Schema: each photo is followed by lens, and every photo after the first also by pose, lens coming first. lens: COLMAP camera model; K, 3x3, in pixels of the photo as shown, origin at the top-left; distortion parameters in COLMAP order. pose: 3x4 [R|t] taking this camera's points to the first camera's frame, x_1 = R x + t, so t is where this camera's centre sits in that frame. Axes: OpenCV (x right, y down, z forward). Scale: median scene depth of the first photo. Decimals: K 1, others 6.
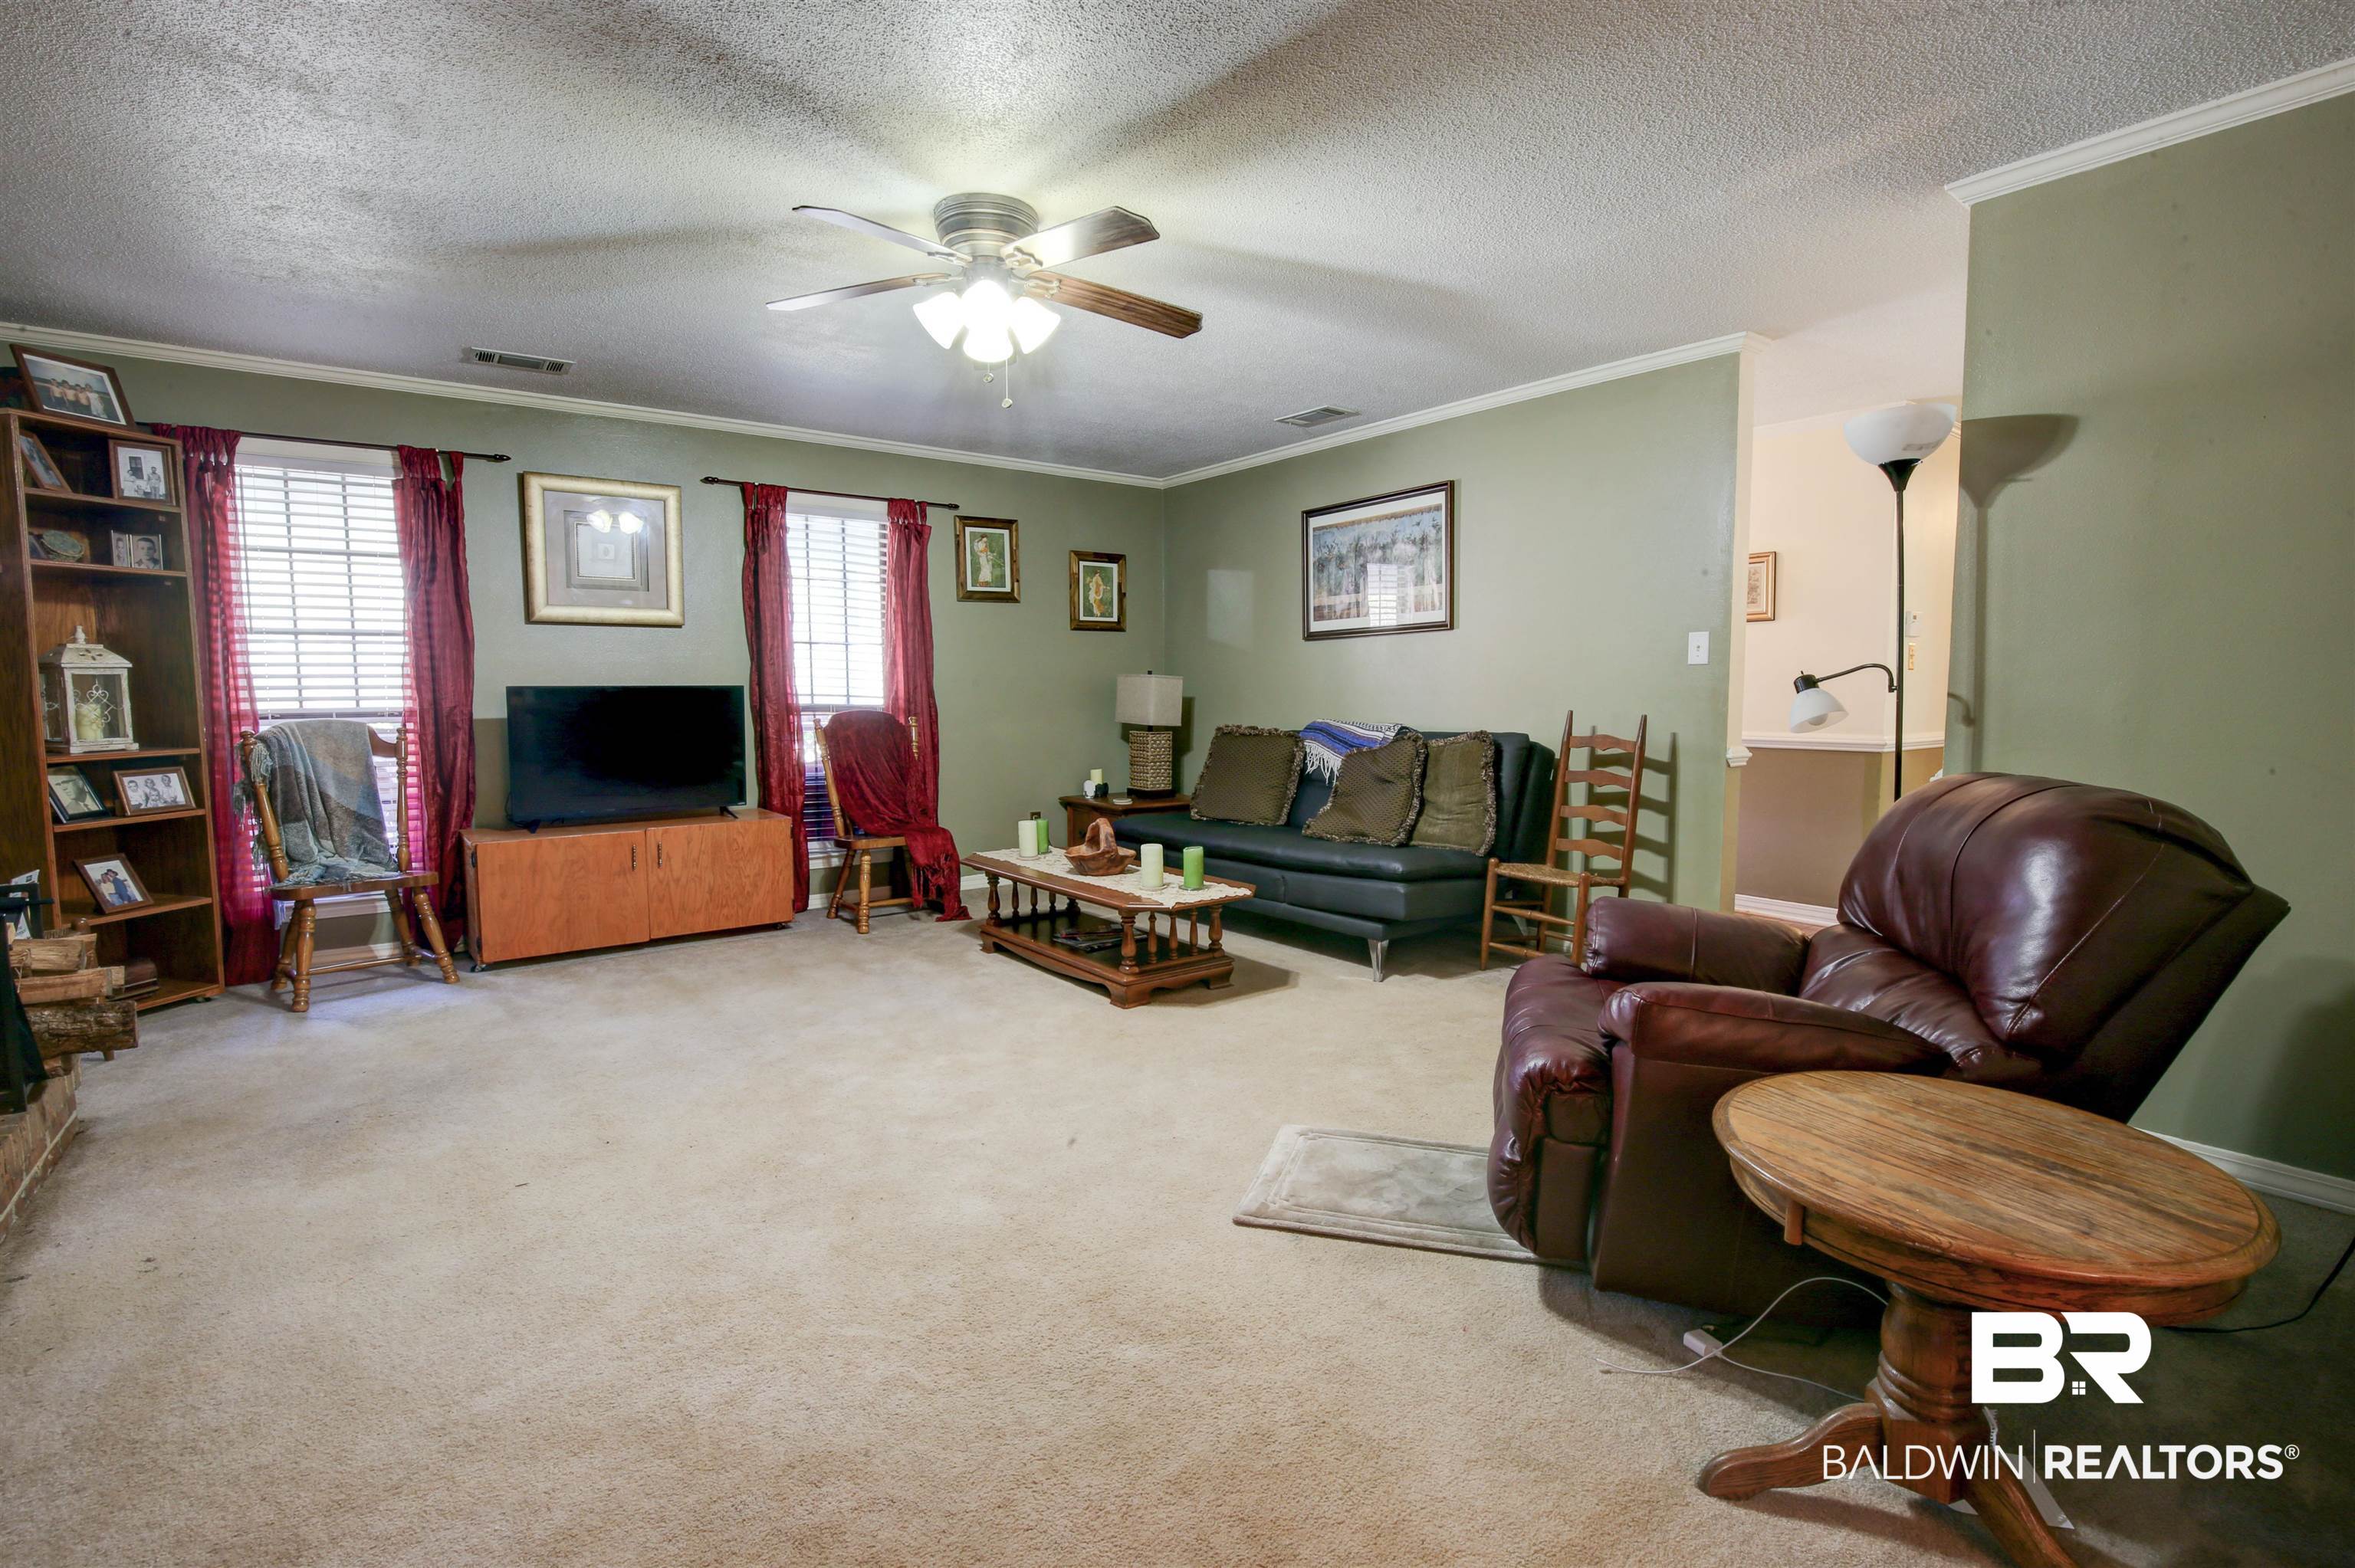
lens RADIAL K [[1086.5, 0, 1181.1], [0, 1086.5, 770.8], [0, 0, 1]] dist [-0.026129, -0.000069]
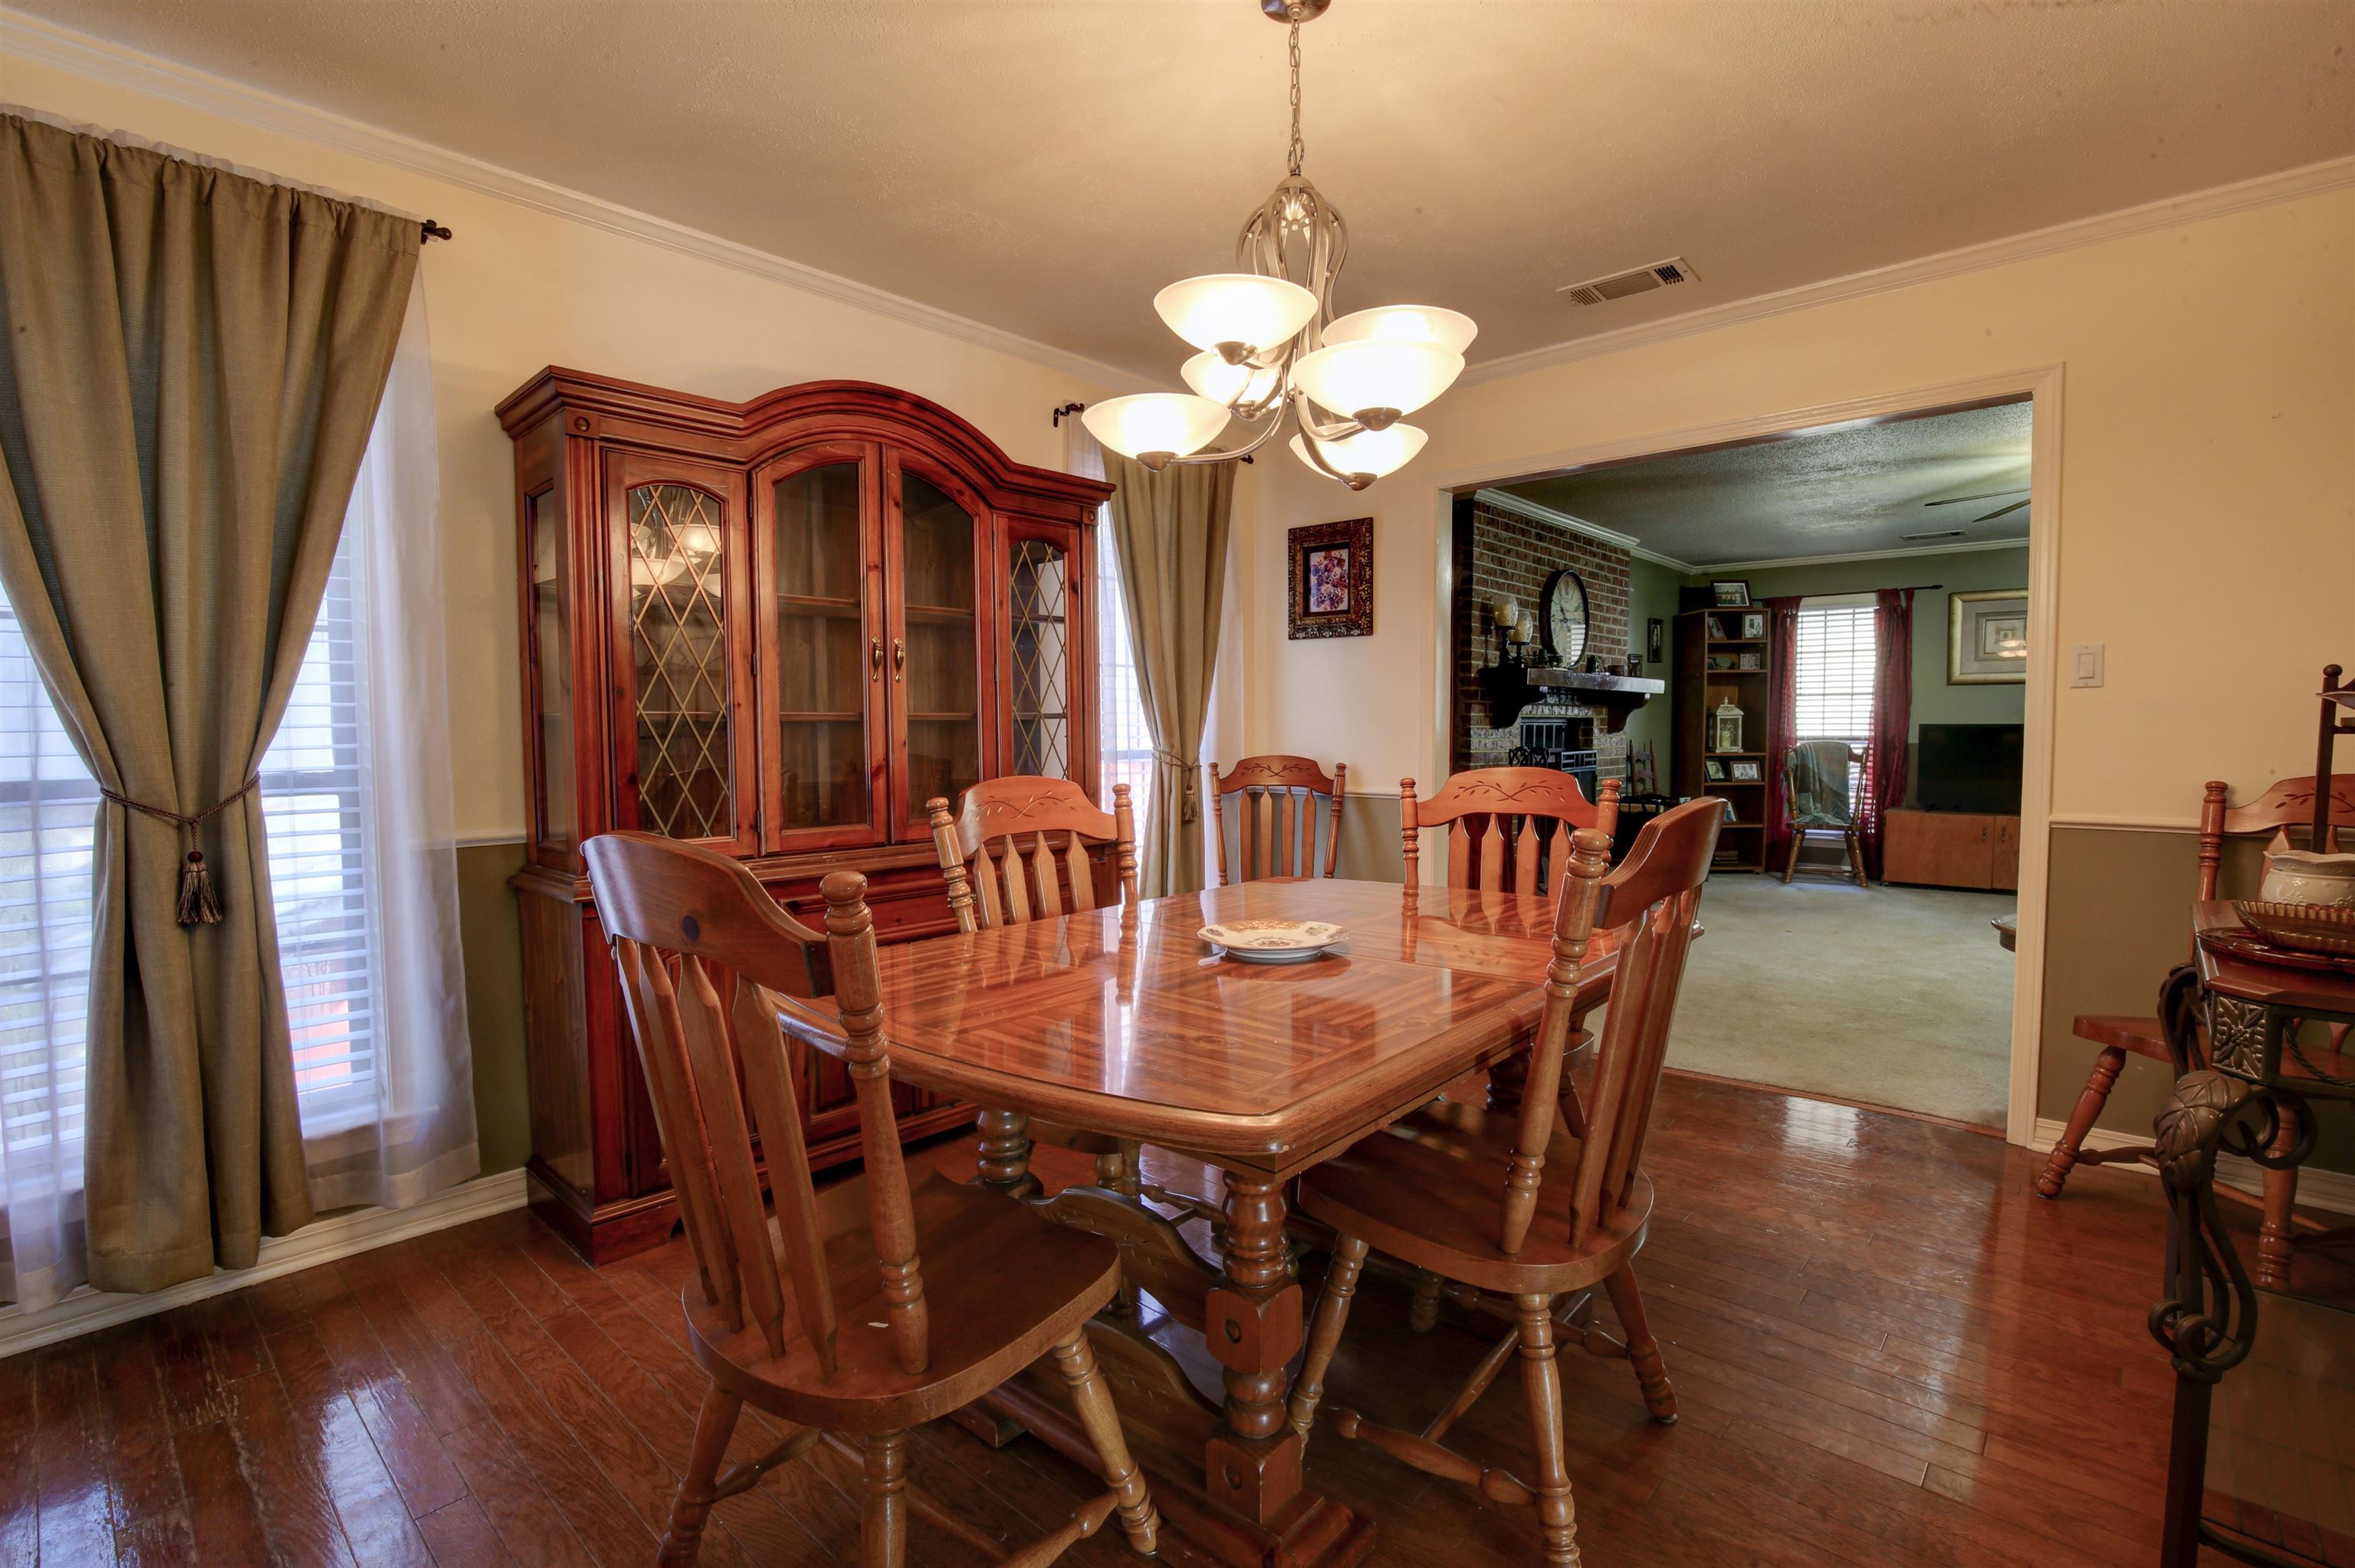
lens RADIAL K [[1086.5, 0, 1179.3], [0, 1086.5, 784.8], [0, 0, 1]] dist [-0.026129, -0.000069]
pose [[0.163006, 0.059496, -0.984830, 0.992956], [-0.071555, 0.996264, 0.048343, 0.021866], [0.984027, 0.062590, 0.166654, -0.496121]]
